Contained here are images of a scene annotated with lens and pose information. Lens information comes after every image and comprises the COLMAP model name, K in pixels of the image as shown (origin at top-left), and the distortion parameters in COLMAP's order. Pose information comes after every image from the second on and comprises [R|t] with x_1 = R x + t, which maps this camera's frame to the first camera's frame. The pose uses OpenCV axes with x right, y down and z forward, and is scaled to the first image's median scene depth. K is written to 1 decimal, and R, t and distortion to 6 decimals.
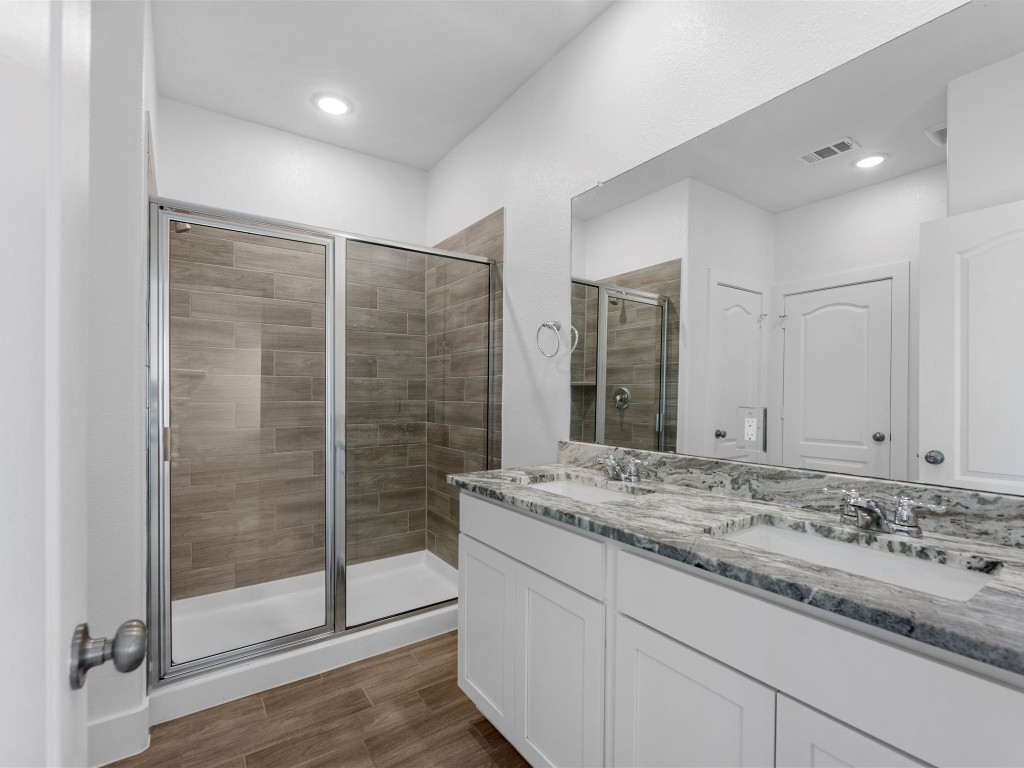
lens RADIAL K [[469.9, 0, 513.4], [0, 469.9, 392.4], [0, 0, 1]] dist [-0.003316, -0.000456]
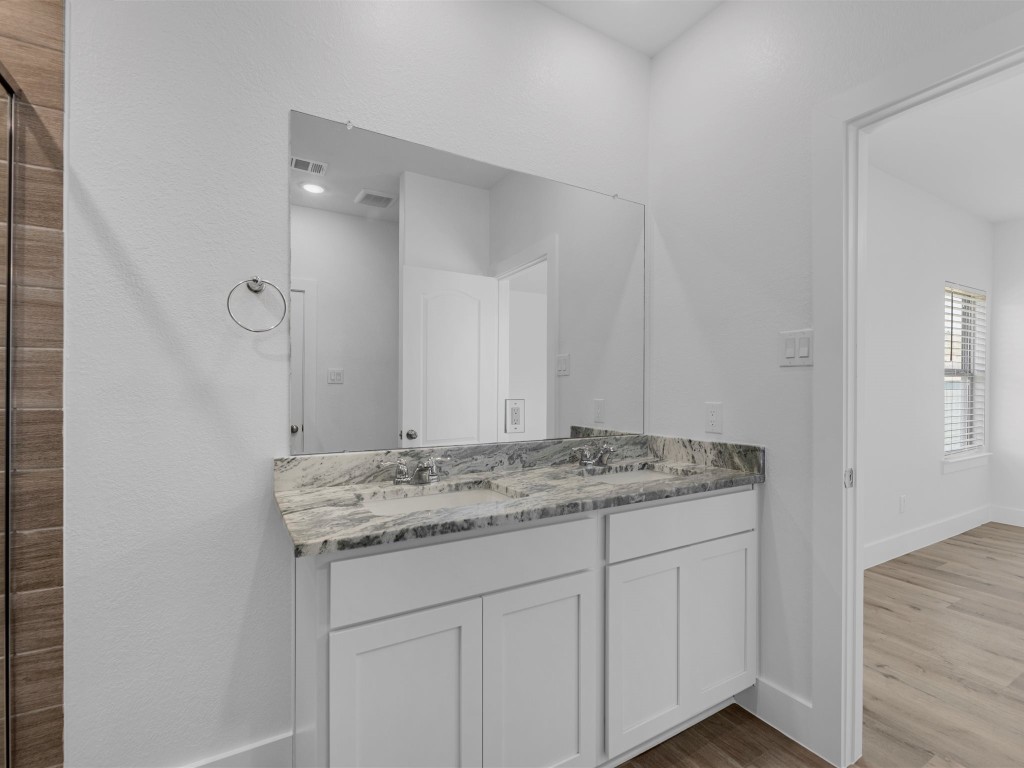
lens RADIAL K [[469.9, 0, 513.4], [0, 469.9, 392.4], [0, 0, 1]] dist [-0.003316, -0.000456]
pose [[0.088227, -0.005196, 0.996087, -0.784776], [-0.002988, 0.999981, 0.005481, 0.005134], [-0.996096, -0.003460, 0.088210, 0.875413]]
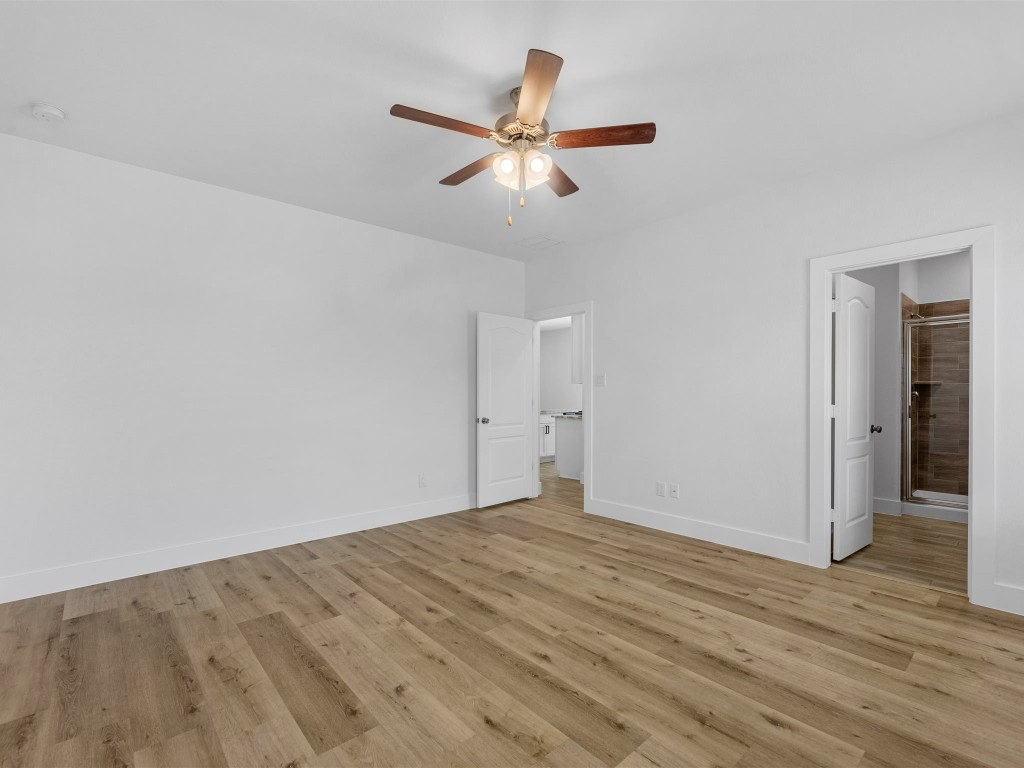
lens RADIAL K [[469.9, 0, 513.4], [0, 469.9, 392.4], [0, 0, 1]] dist [-0.003316, -0.000456]
pose [[0.119678, 0.002468, -0.992810, 3.358440], [0.001463, 0.999995, 0.002662, -0.022565], [0.992812, -0.001771, 0.119674, -3.218585]]
